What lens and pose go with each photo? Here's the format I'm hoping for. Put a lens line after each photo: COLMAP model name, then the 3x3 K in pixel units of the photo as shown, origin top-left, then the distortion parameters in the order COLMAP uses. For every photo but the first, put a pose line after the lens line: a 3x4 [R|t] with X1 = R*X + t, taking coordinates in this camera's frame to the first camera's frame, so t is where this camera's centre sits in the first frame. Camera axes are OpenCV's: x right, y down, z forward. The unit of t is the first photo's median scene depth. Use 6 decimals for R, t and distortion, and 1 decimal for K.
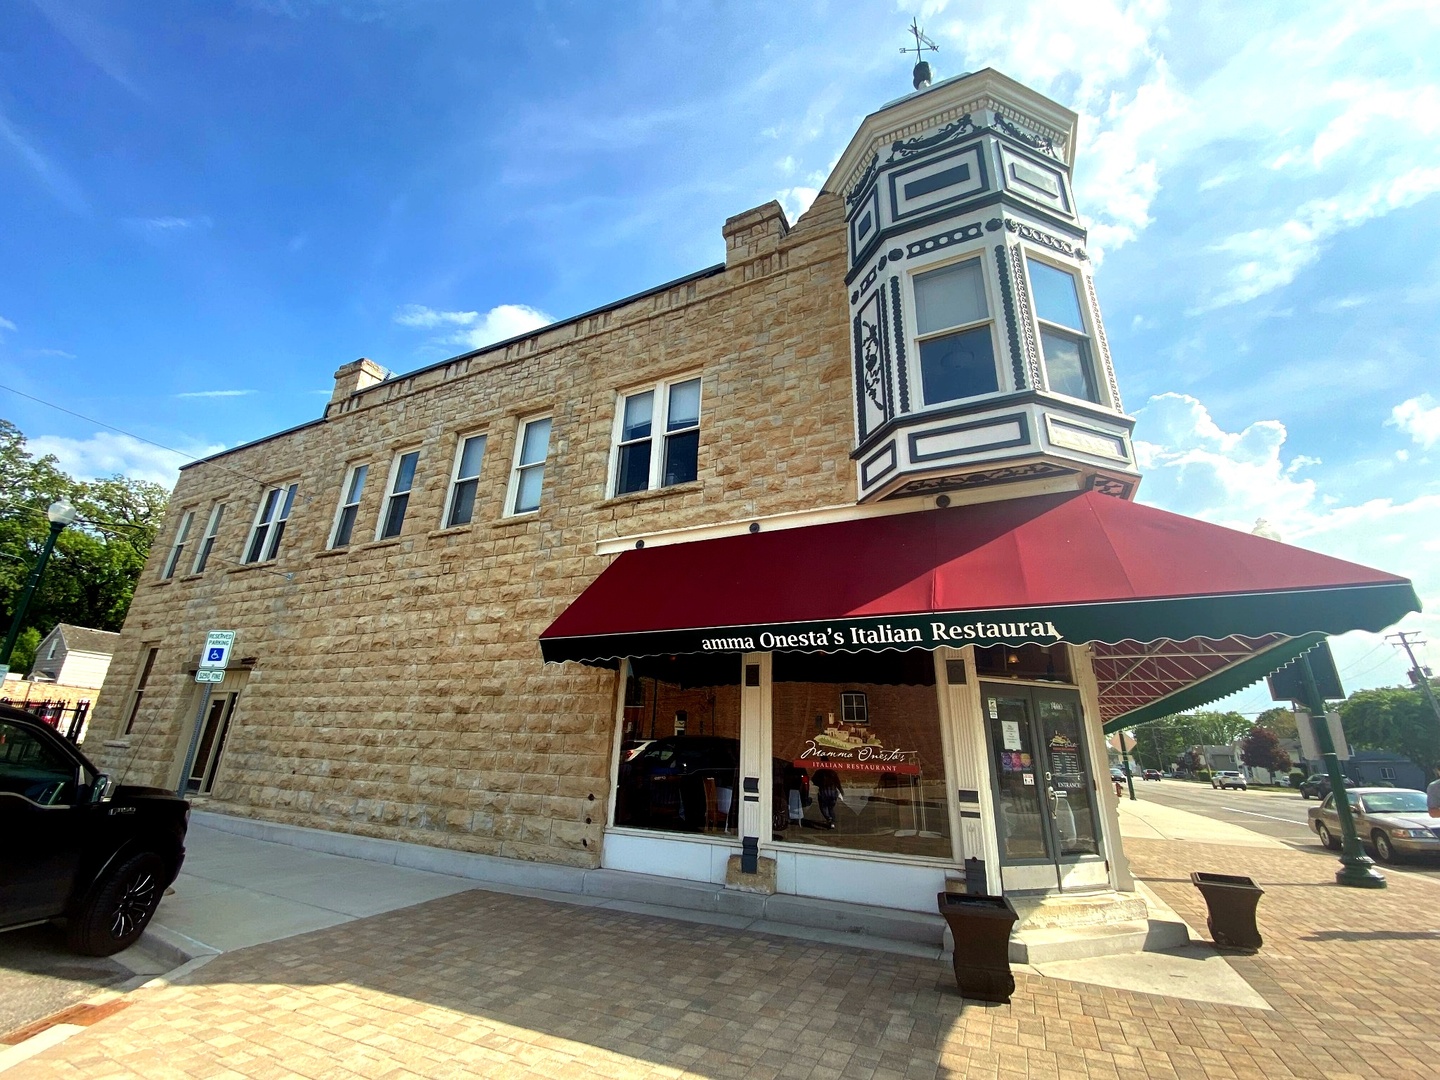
lens RADIAL K [[585.9, 0, 718.5], [0, 585.9, 551.3], [0, 0, 1]] dist [0.019729, -0.020165]
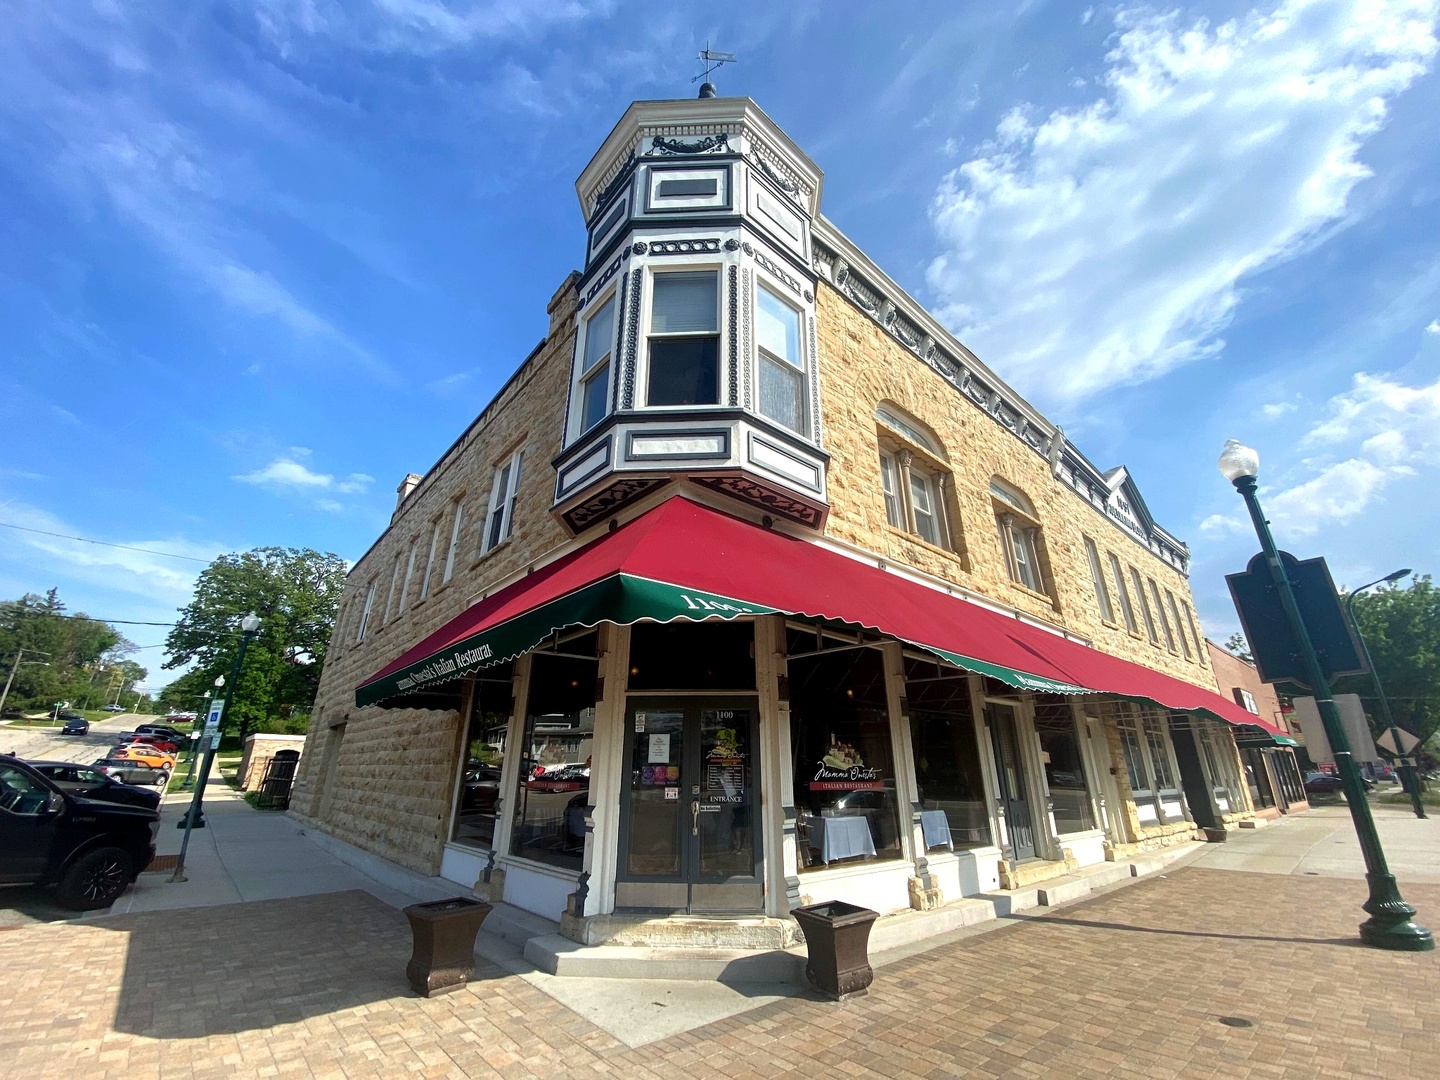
lens RADIAL K [[585.9, 0, 718.5], [0, 585.9, 551.3], [0, 0, 1]] dist [0.019729, -0.020165]
pose [[0.916245, -0.166478, -0.364389, 0.835841], [0.150505, 0.985982, -0.072026, 0.060171], [0.371272, 0.011151, 0.928457, 0.097758]]
